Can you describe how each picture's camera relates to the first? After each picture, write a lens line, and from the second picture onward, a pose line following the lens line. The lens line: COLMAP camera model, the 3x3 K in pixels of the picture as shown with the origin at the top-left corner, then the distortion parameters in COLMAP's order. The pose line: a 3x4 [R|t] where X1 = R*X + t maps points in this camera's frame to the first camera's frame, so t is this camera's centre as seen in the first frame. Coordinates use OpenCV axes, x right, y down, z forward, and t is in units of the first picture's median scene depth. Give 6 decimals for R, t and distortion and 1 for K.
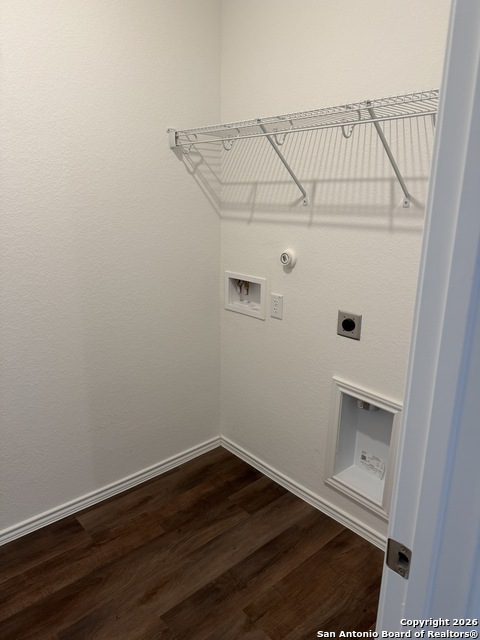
lens RADIAL K [[447.4, 0, 240.0], [0, 447.4, 320.0], [0, 0, 1]] dist [0.006204, 0.001288]
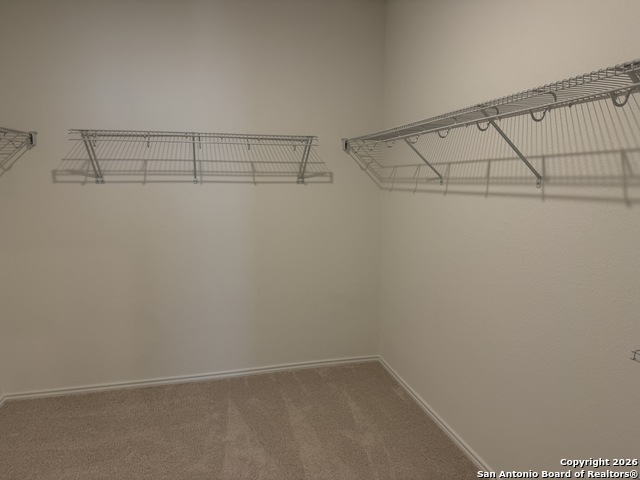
lens RADIAL K [[447.4, 0, 320.0], [0, 447.4, 240.0], [0, 0, 1]] dist [0.006204, 0.001288]
pose [[0.914156, 0.029842, -0.404262, 0.218956], [-0.079655, 0.991067, -0.106966, 0.074380], [0.397458, 0.129985, 0.908367, -0.265267]]
